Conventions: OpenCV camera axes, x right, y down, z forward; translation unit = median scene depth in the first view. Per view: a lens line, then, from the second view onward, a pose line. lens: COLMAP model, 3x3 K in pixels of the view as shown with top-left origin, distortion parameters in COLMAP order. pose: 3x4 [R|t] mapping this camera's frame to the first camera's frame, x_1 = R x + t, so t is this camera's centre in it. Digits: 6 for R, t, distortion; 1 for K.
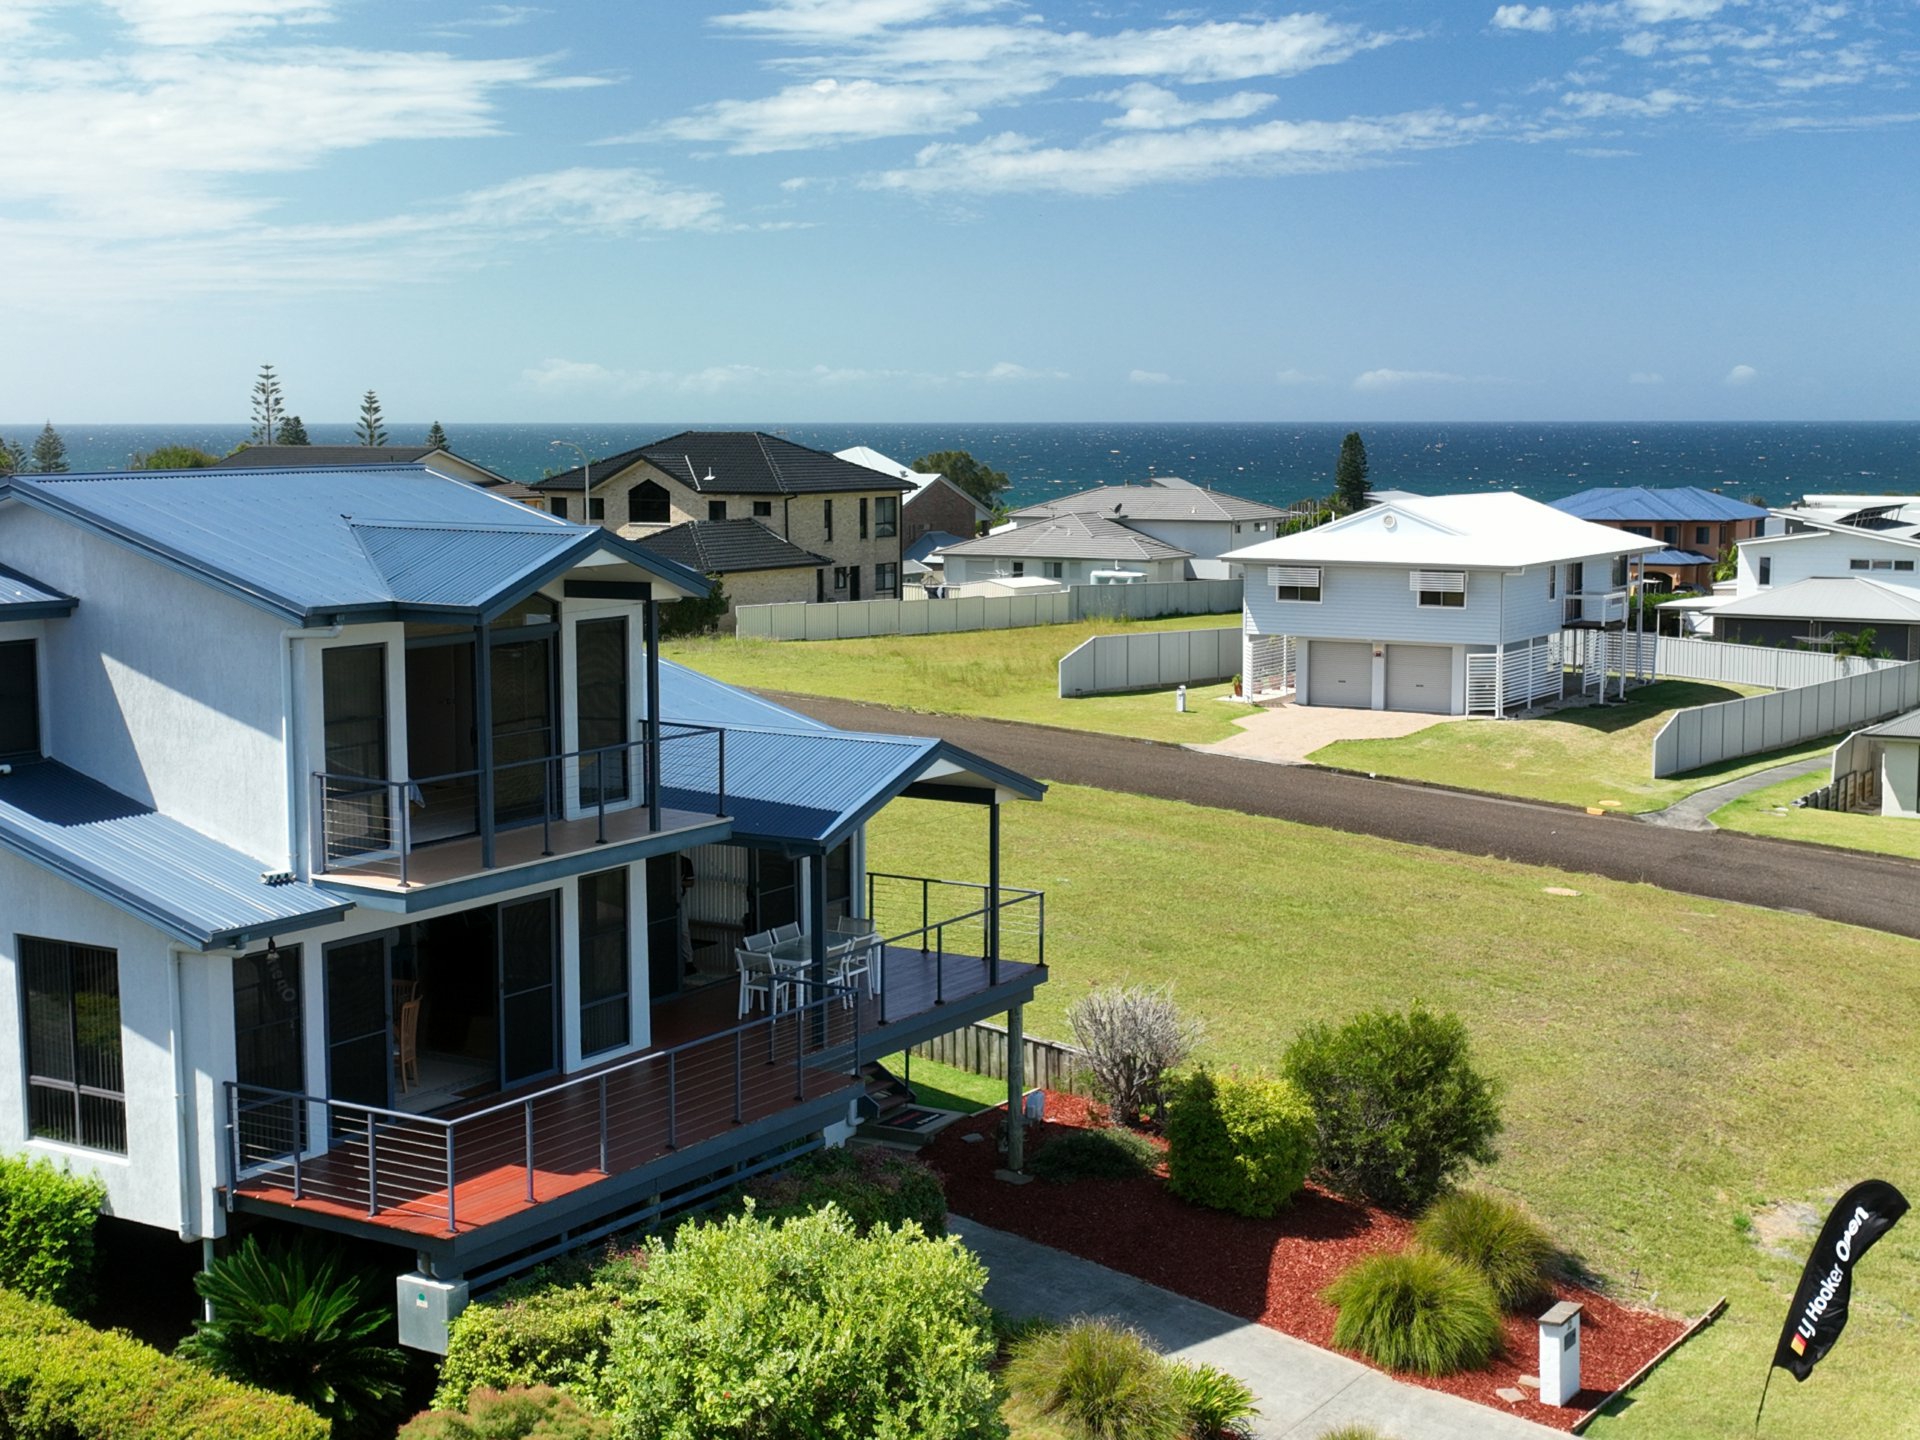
lens RADIAL K [[2540.6, 0, 960.0], [0, 2540.6, 720.0], [0, 0, 1]] dist [0.005780, 0.008122]
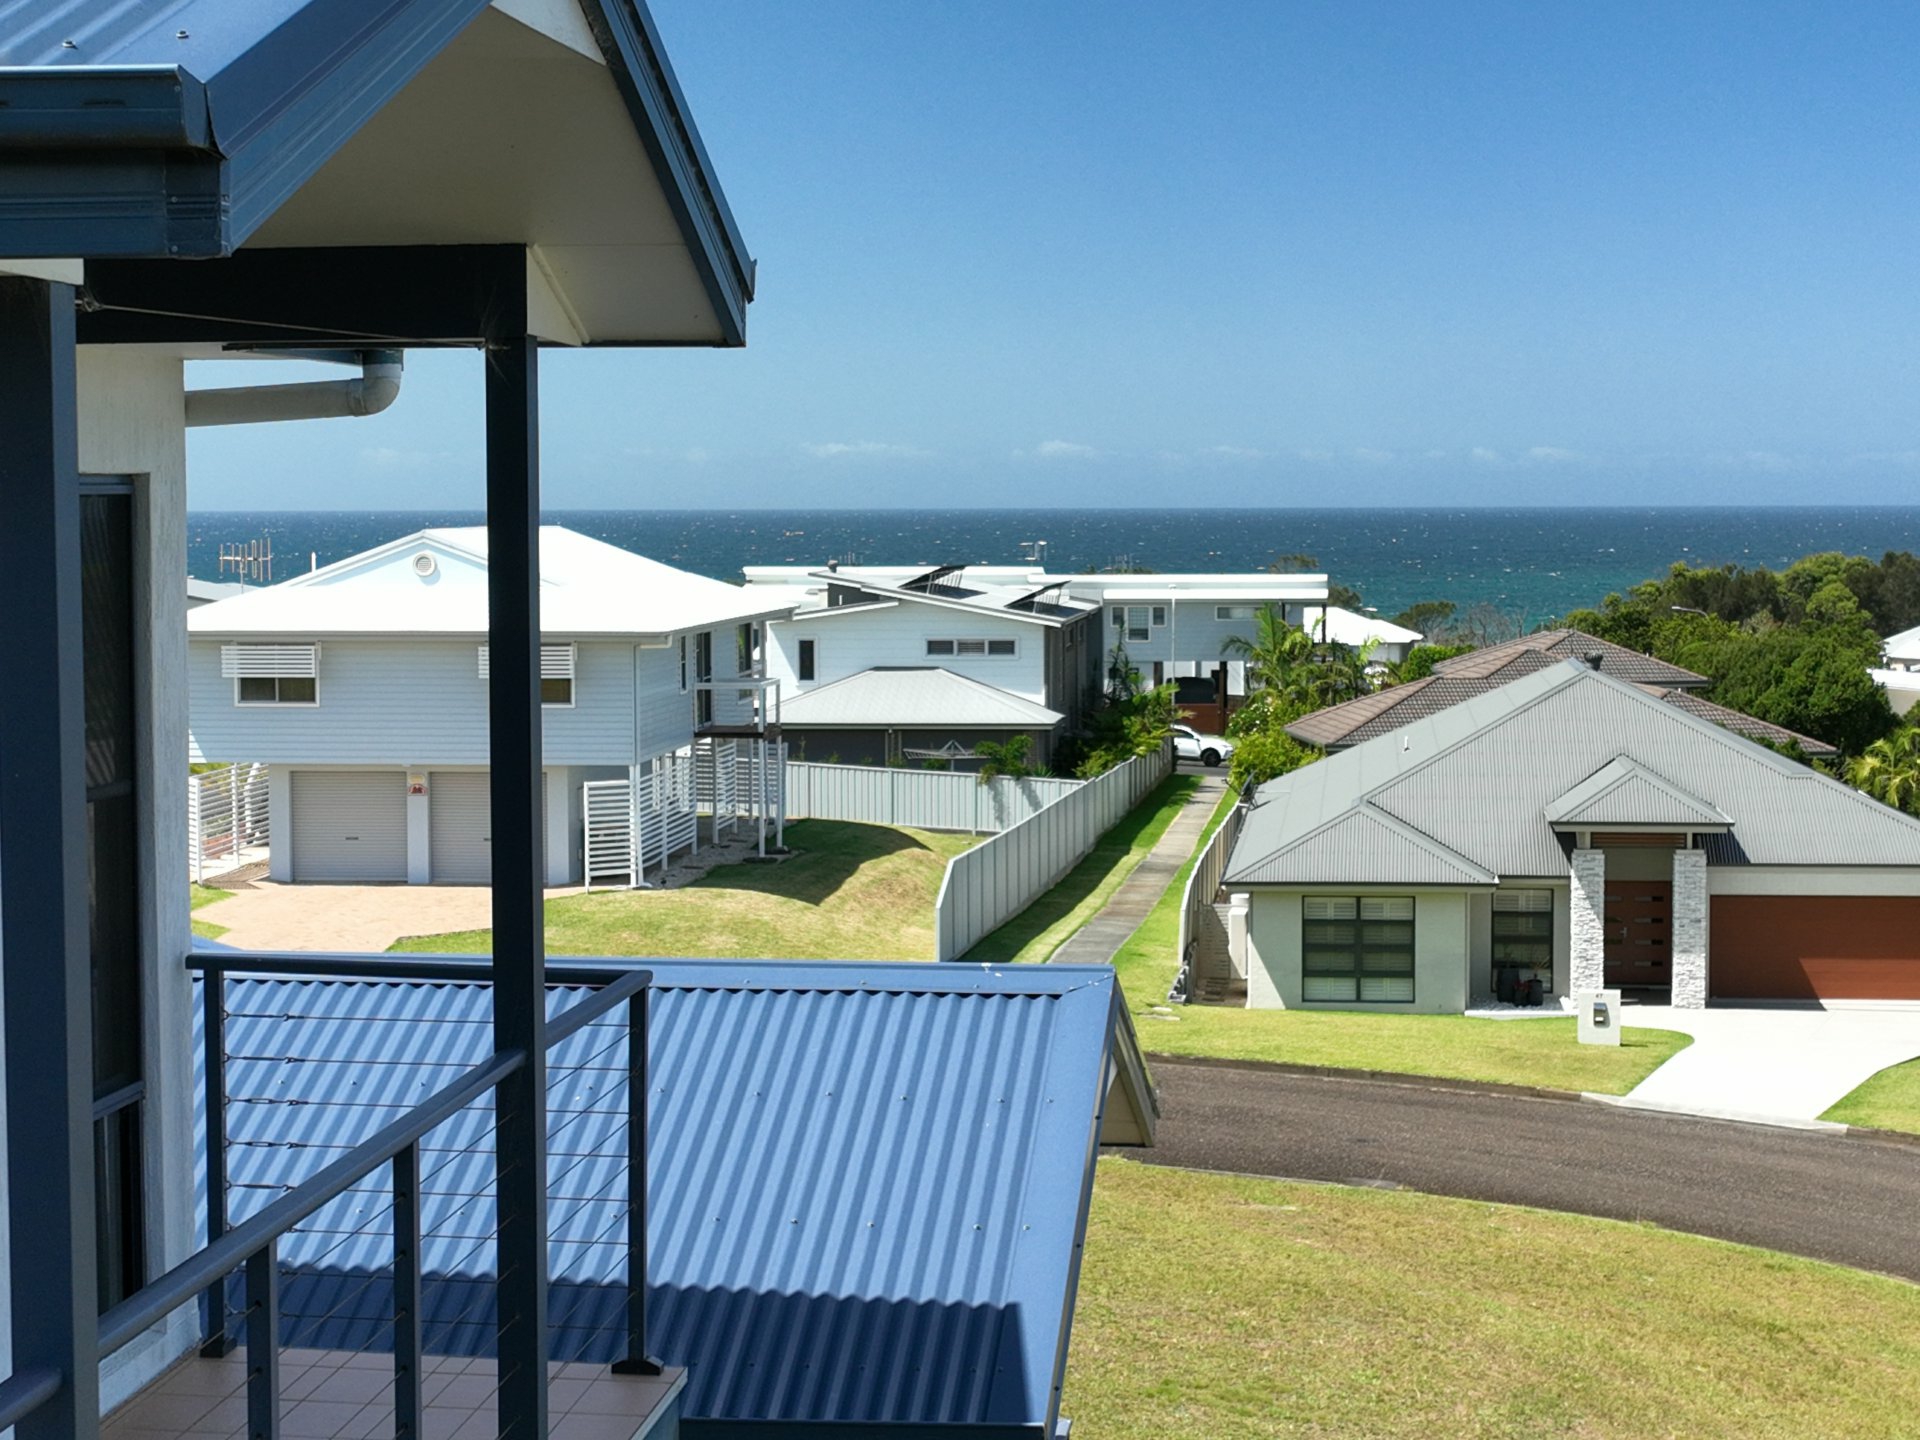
lens RADIAL K [[3343.8, 0, 960.0], [0, 3343.8, 720.0], [0, 0, 1]] dist [0.033890, 0.048971]
pose [[0.895587, -0.026190, 0.444116, -0.066821], [0.050682, 0.997773, -0.043363, -0.001863], [-0.441991, 0.061344, 0.894920, 0.247139]]
